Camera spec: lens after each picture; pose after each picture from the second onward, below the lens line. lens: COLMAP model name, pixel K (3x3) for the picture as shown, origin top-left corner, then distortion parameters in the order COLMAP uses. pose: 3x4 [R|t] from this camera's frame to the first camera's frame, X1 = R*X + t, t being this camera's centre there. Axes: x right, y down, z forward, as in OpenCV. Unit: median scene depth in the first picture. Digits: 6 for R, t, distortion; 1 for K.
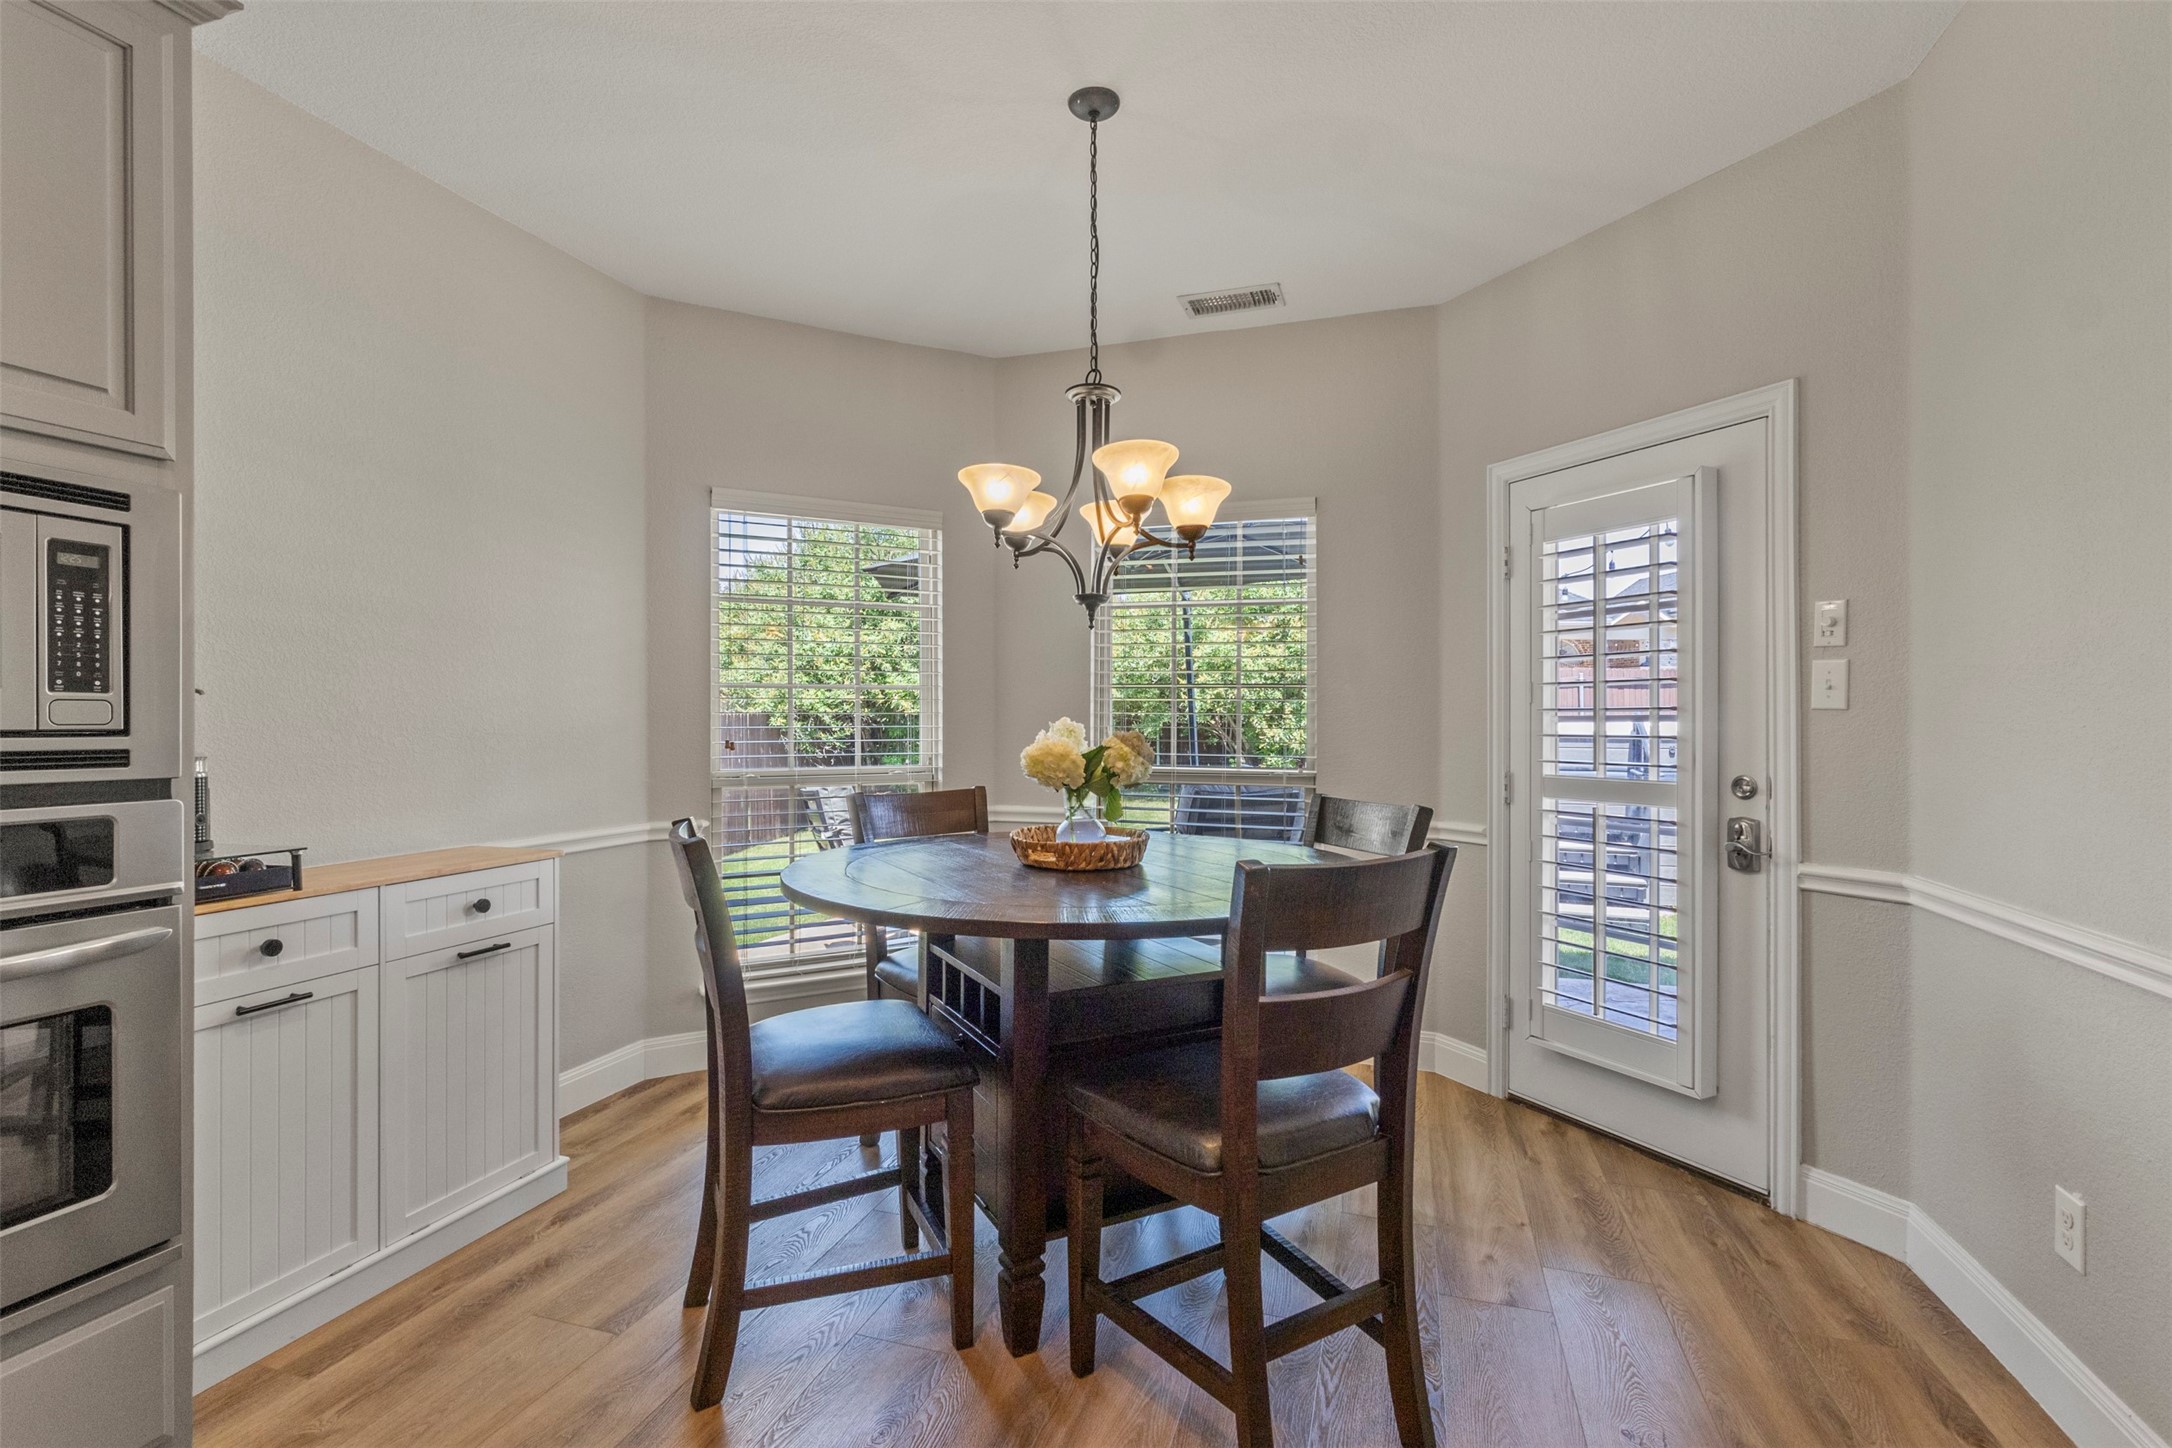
lens RADIAL K [[1006.6, 0, 1084.9], [0, 1006.6, 728.0], [0, 0, 1]] dist [-0.001019, 0.005818]
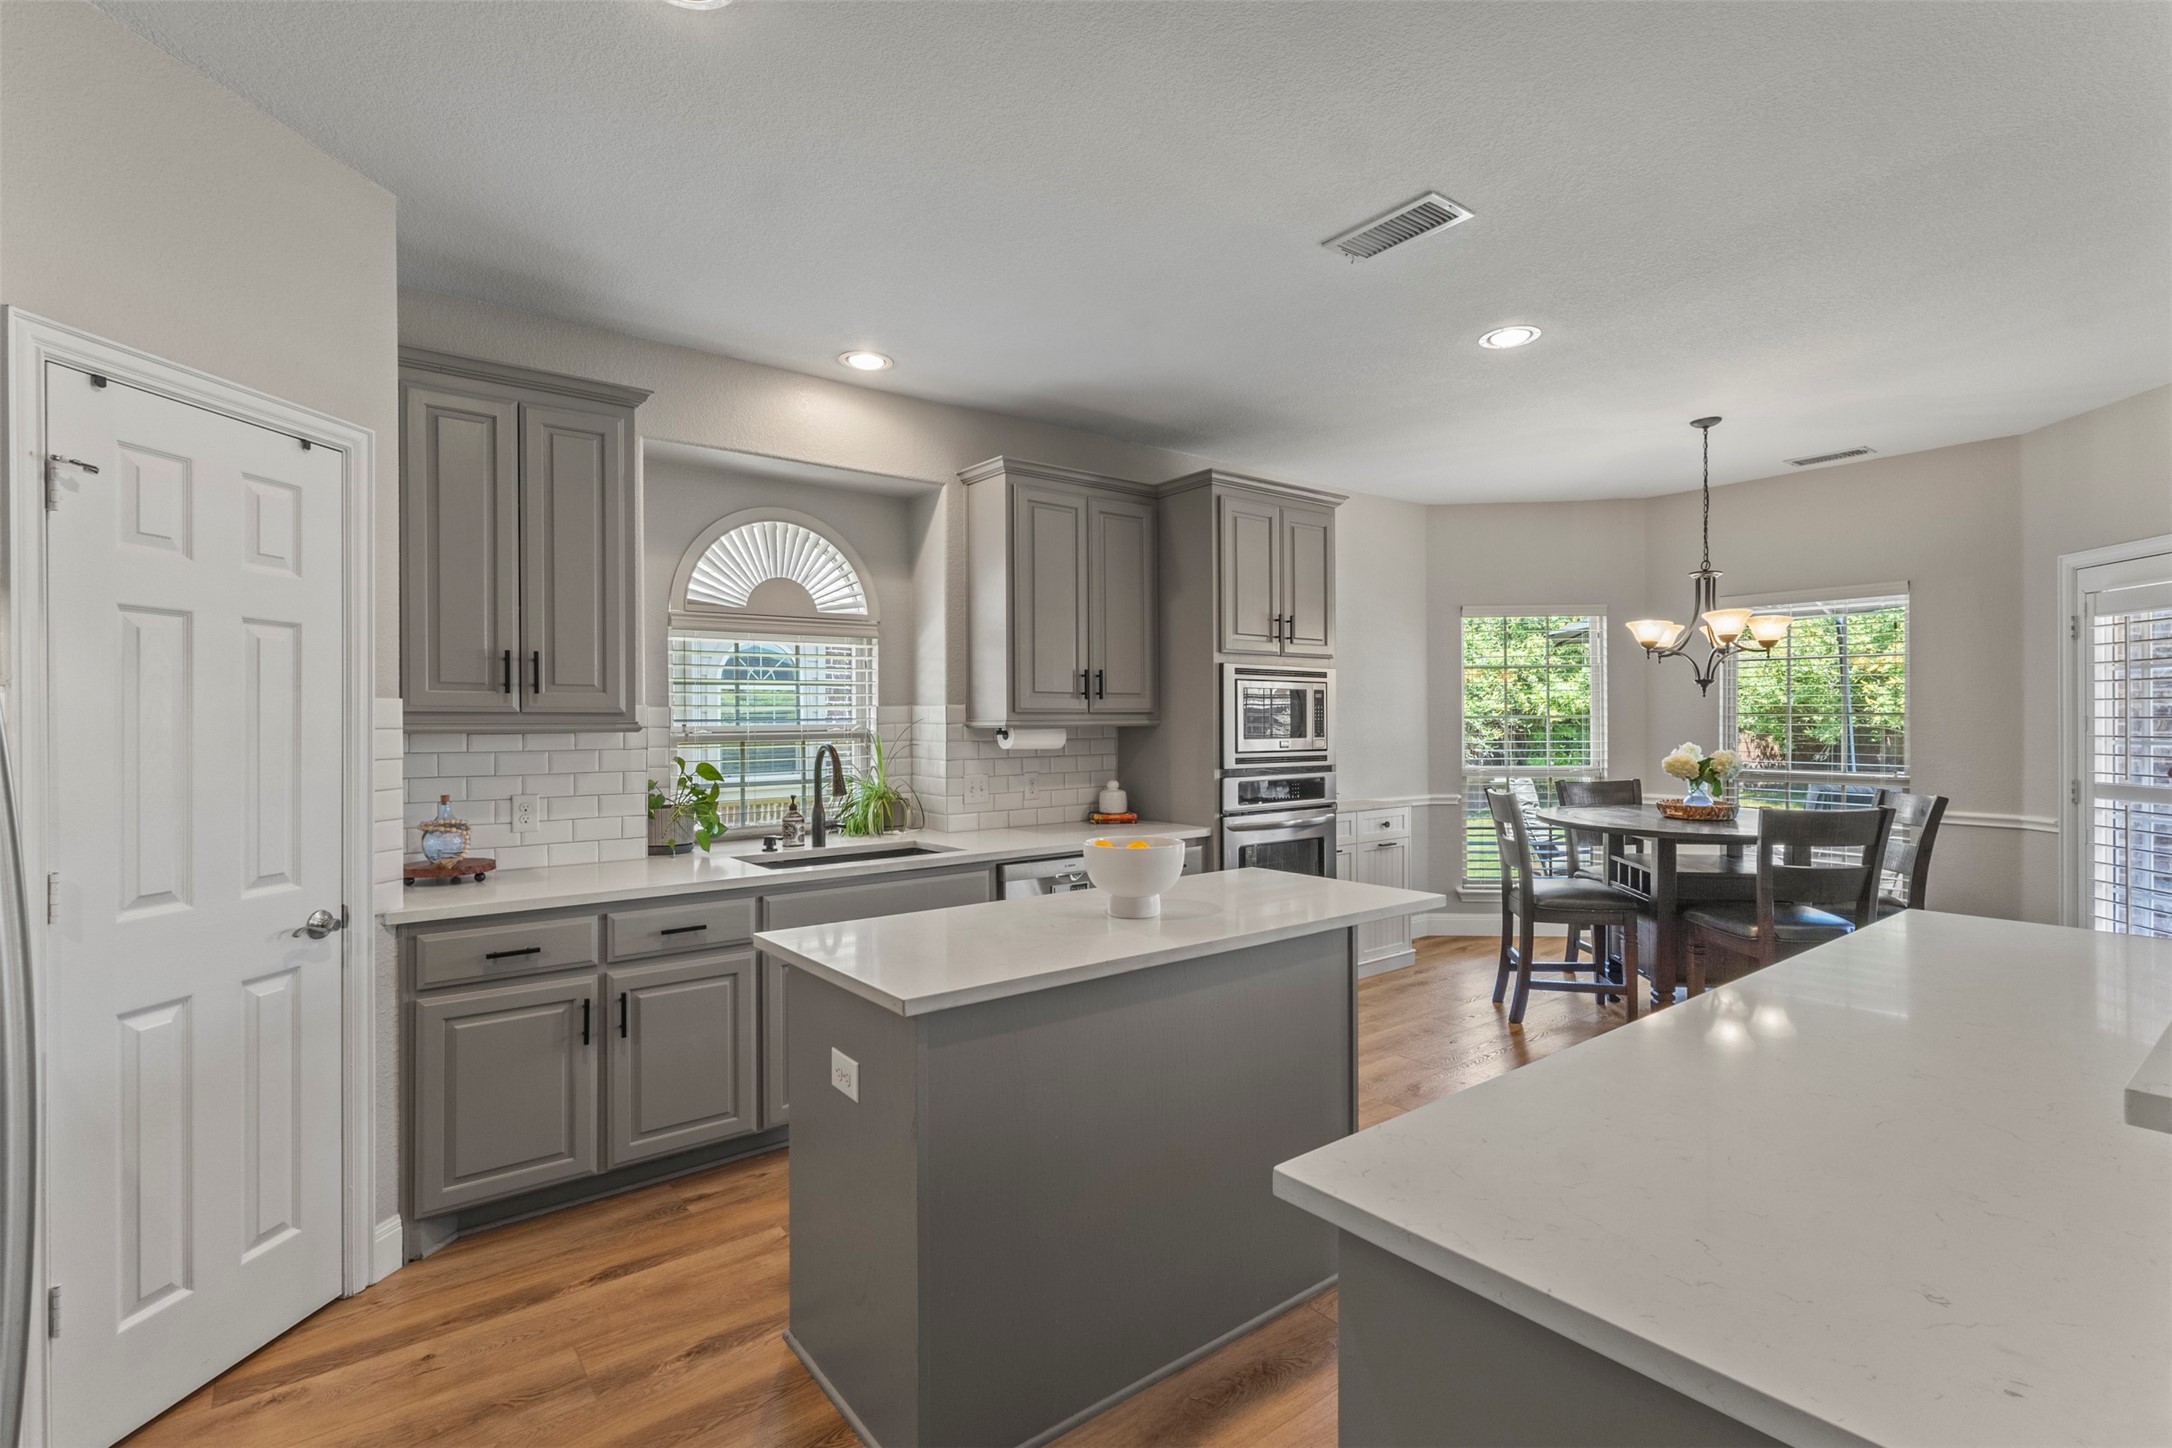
lens RADIAL K [[1006.6, 0, 1084.9], [0, 1006.6, 728.0], [0, 0, 1]] dist [-0.001019, 0.005818]
pose [[0.828727, -0.000939, -0.559653, 0.100368], [0.001457, 0.999999, 0.000480, -0.040496], [0.559652, -0.001213, 0.828727, -1.231239]]
